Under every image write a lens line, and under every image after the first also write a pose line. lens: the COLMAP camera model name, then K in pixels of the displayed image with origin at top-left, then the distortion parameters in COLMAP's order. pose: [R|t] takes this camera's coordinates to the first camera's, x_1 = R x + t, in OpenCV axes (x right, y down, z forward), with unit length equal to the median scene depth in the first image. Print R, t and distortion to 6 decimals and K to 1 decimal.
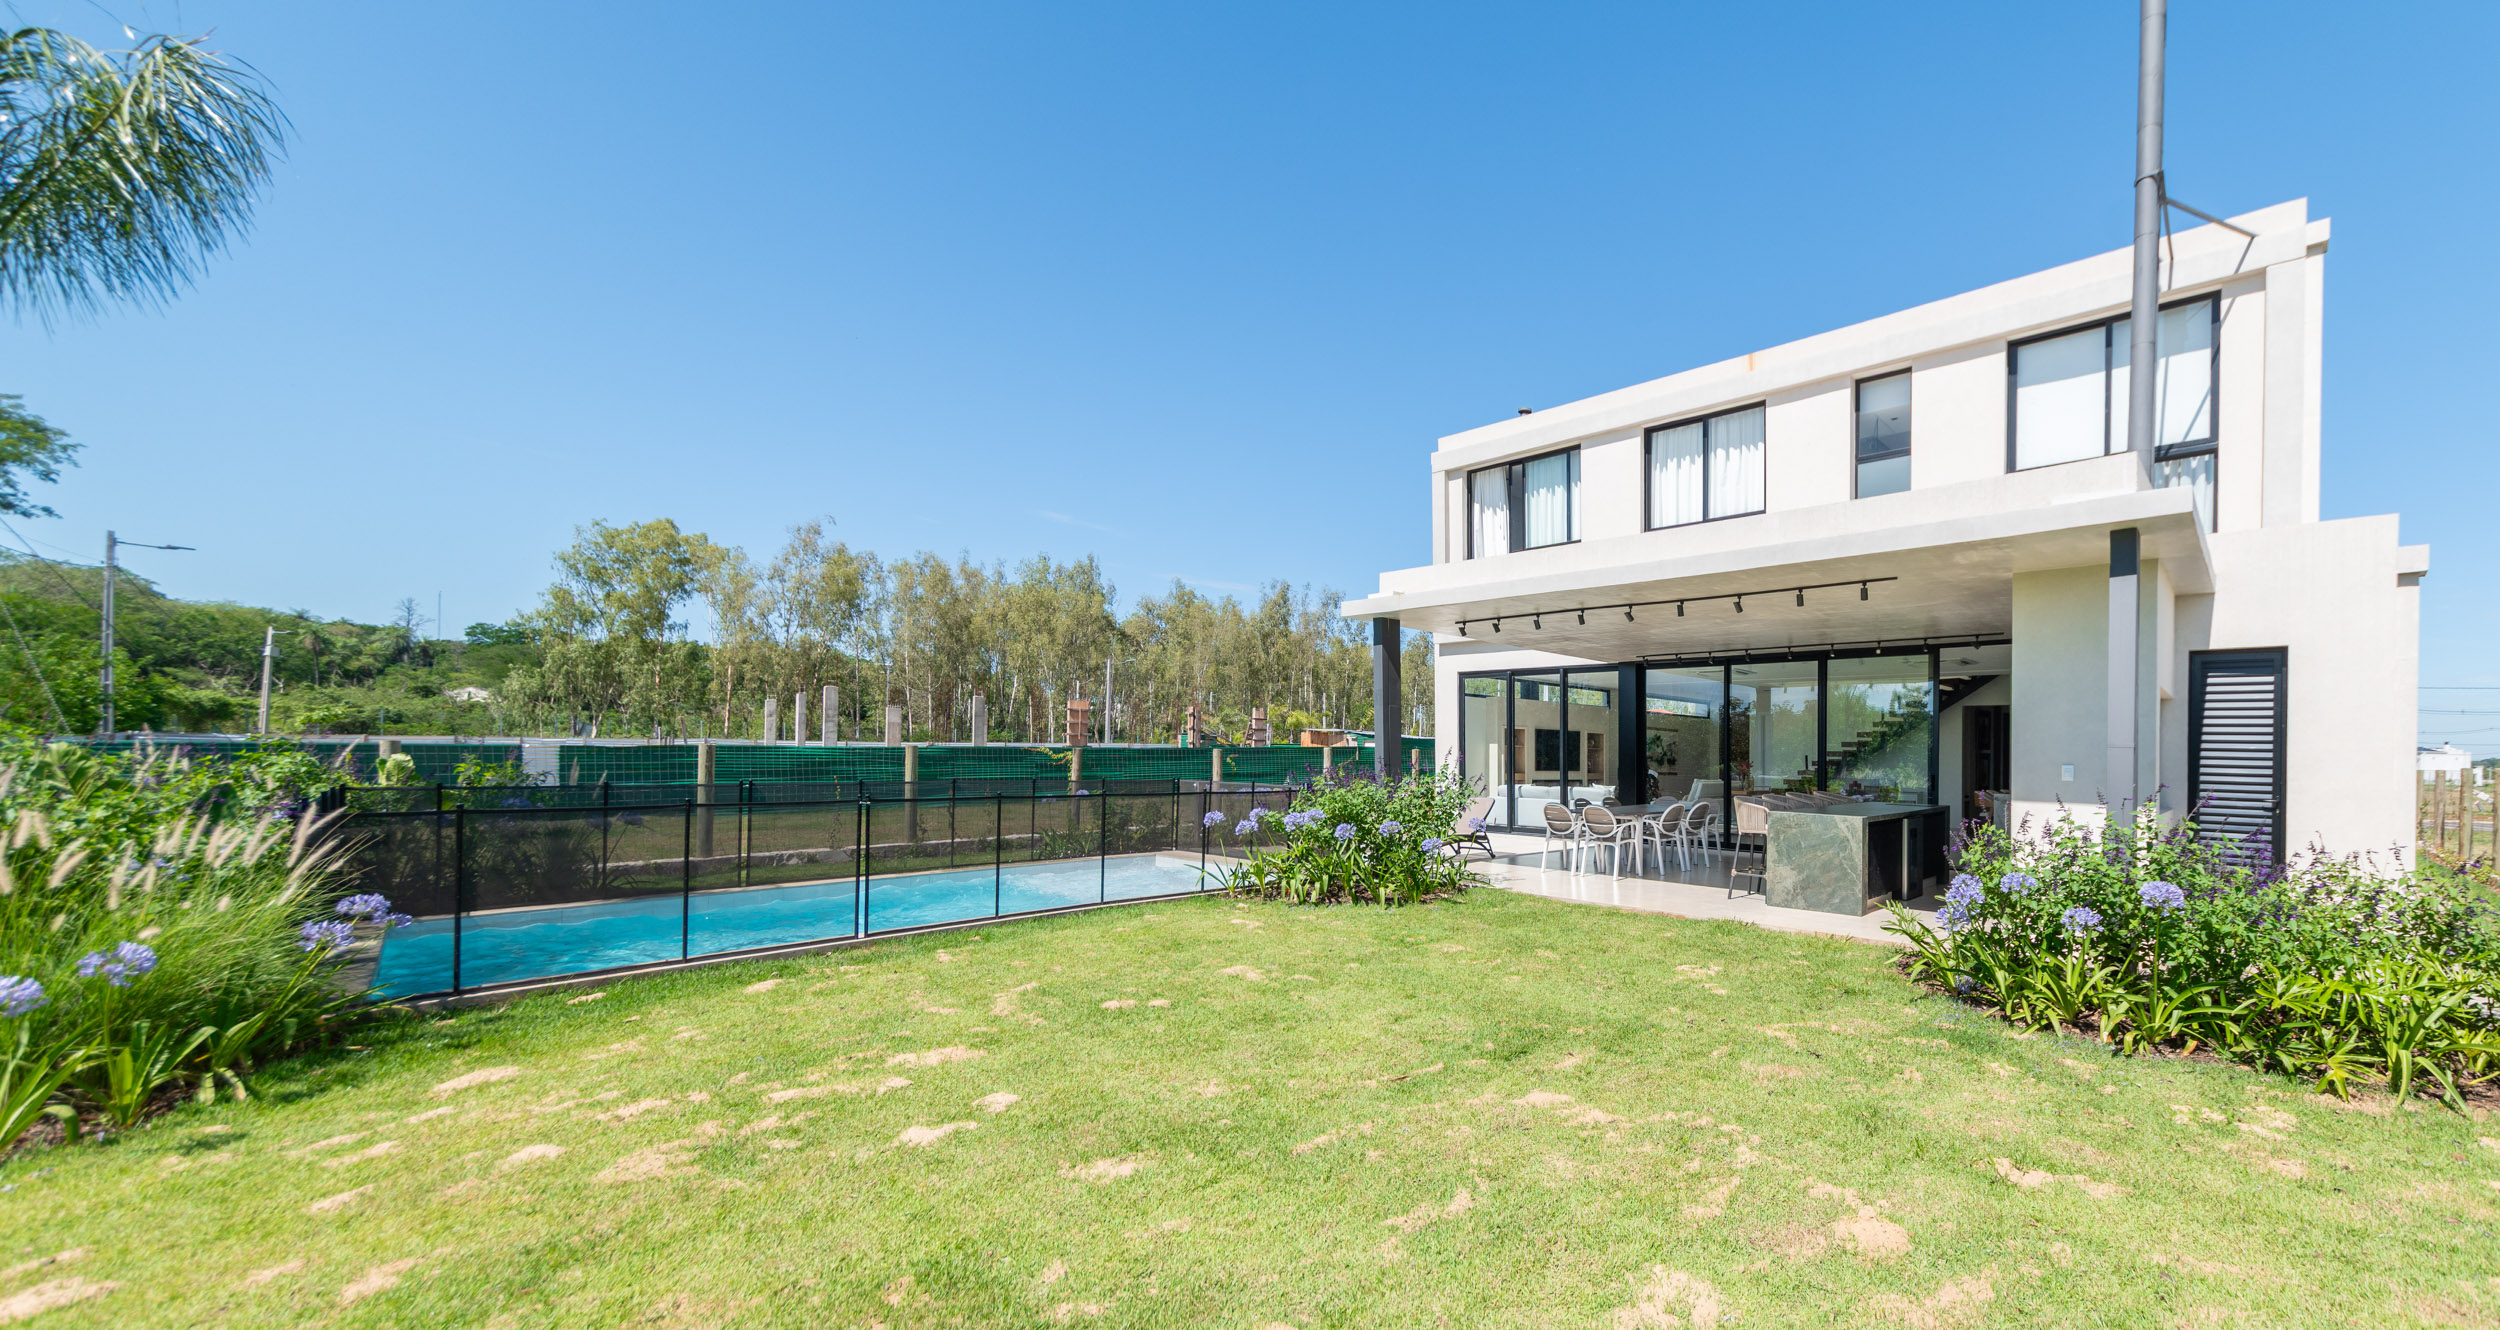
lens RADIAL K [[899.2, 0, 1250.0], [0, 899.2, 665.0], [0, 0, 1]] dist [0.101712, -0.000006]
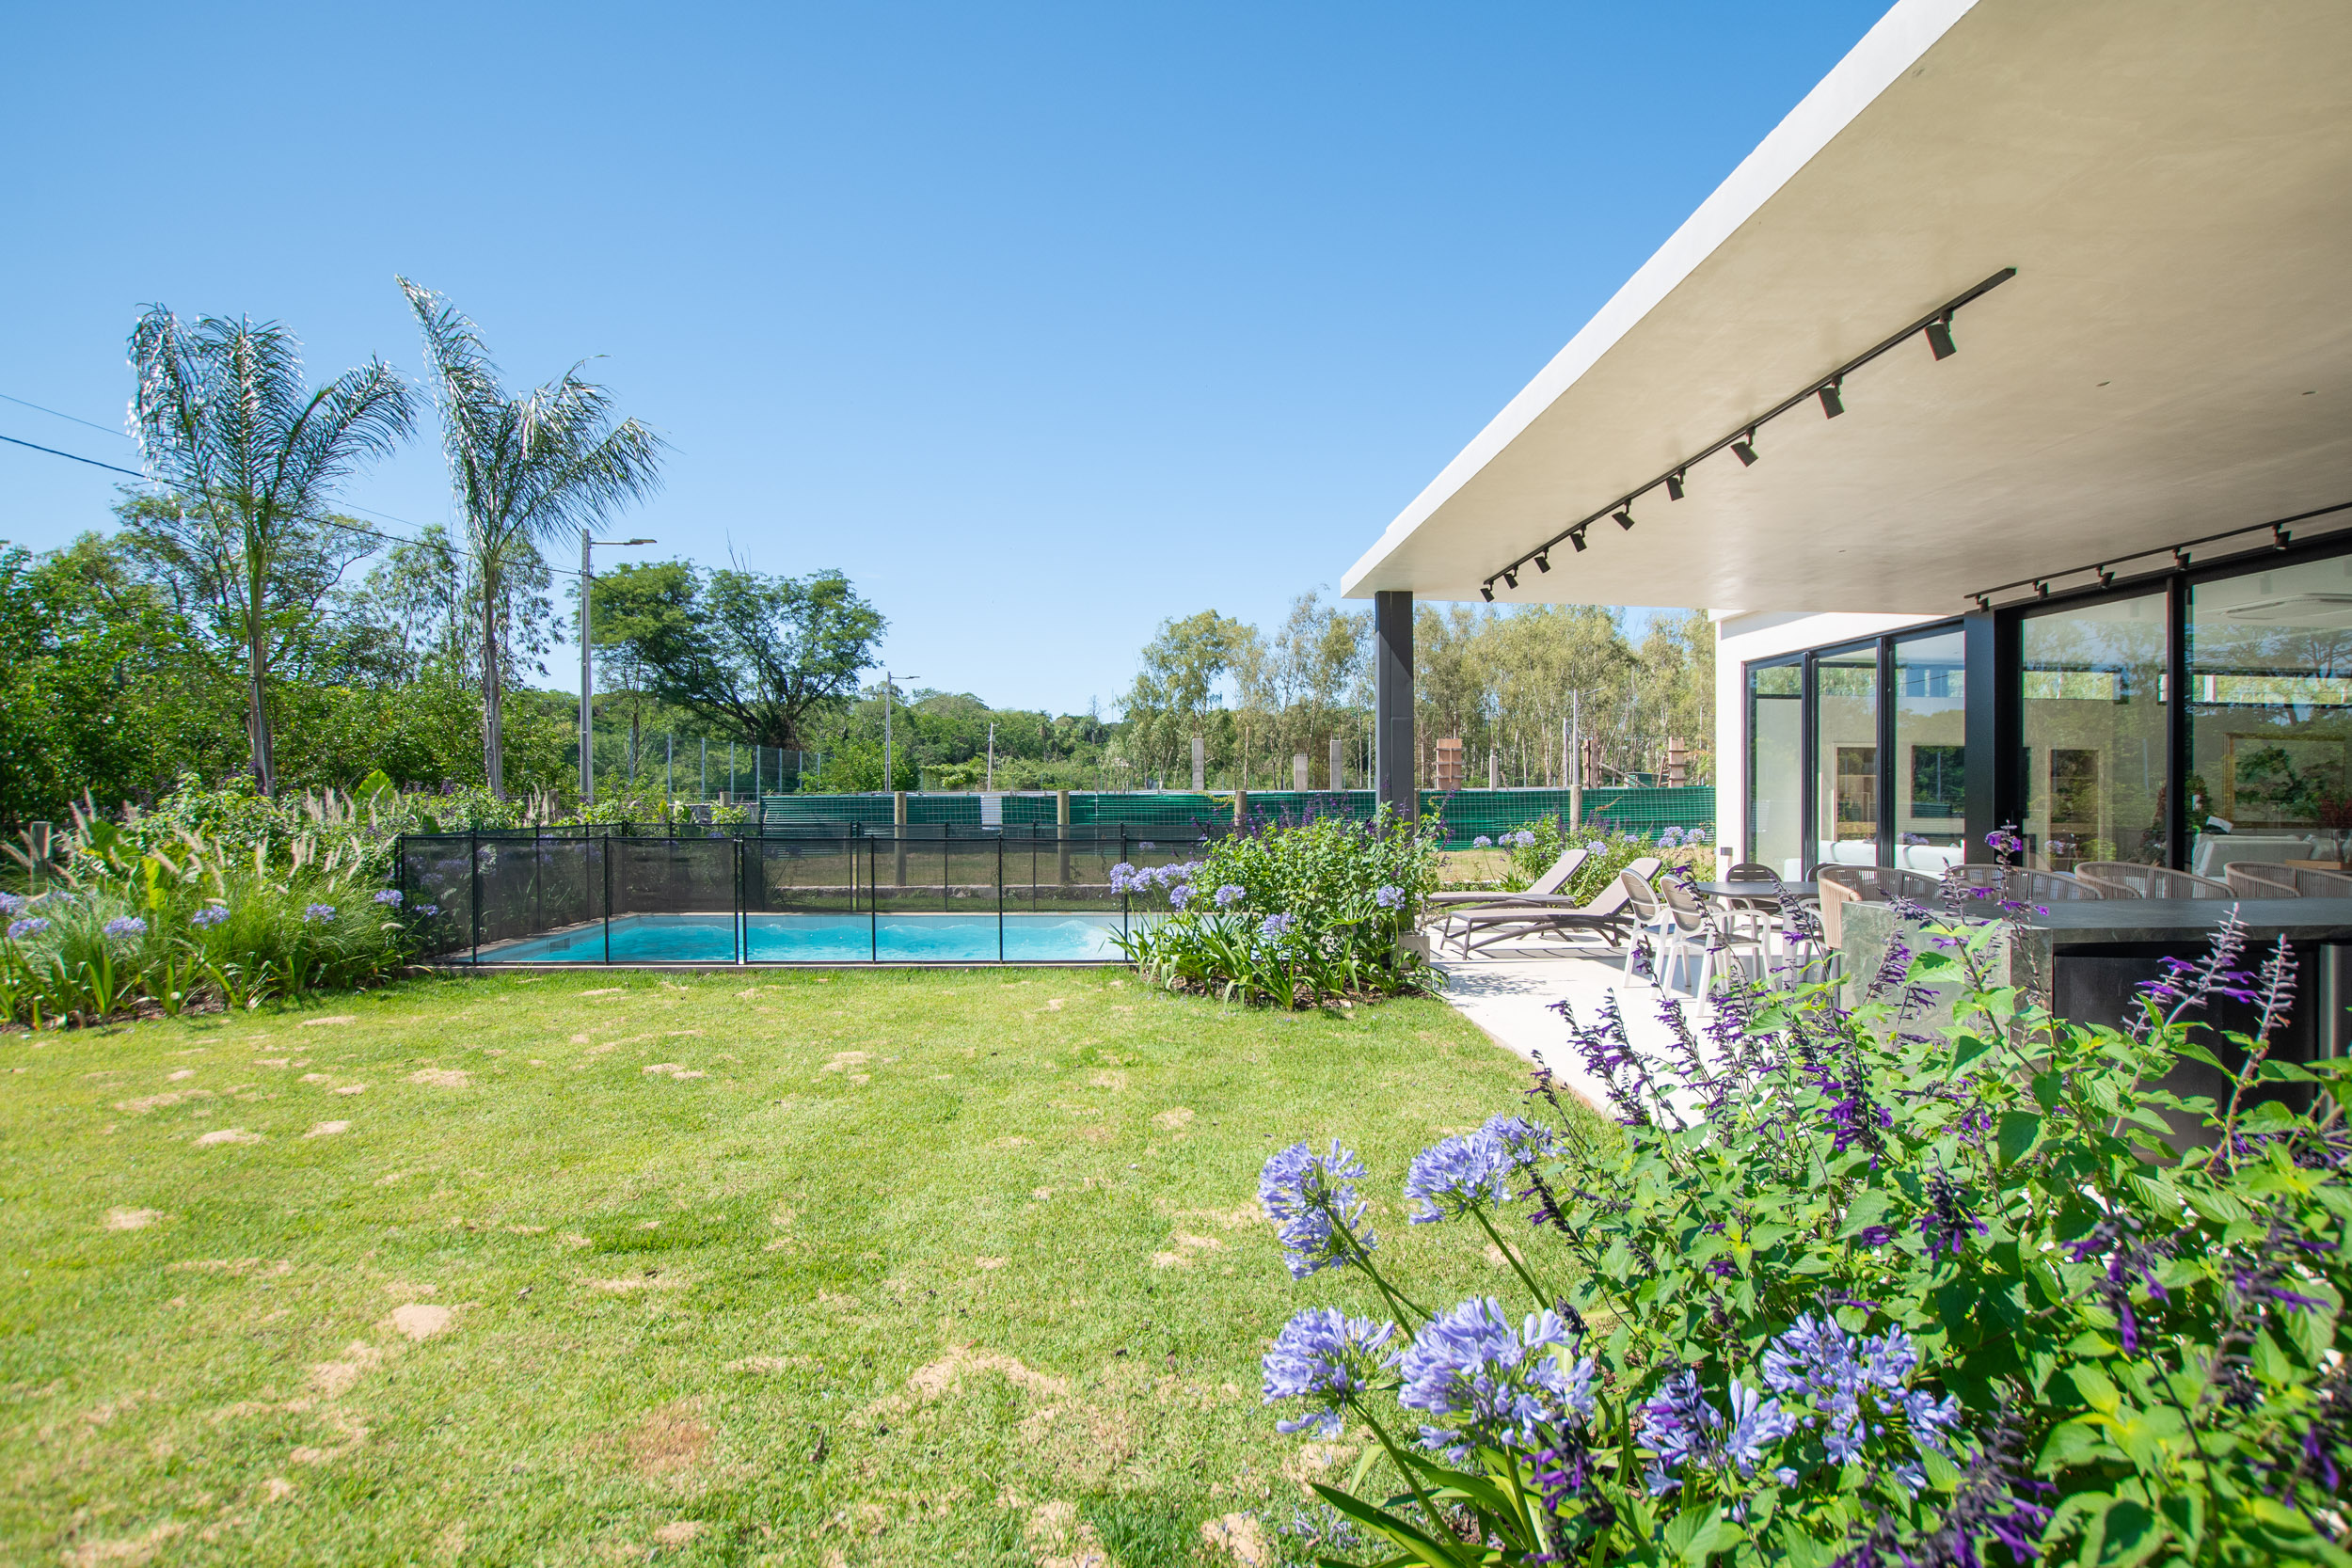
lens RADIAL K [[890.5, 0, 1176.0], [0, 890.5, 784.0], [0, 0, 1]] dist [0.000405, 0.000001]
pose [[0.747505, -0.025256, -0.663776, 0.374131], [0.077575, 0.995758, 0.049473, 0.033275], [0.659711, -0.088474, 0.746294, 0.297981]]
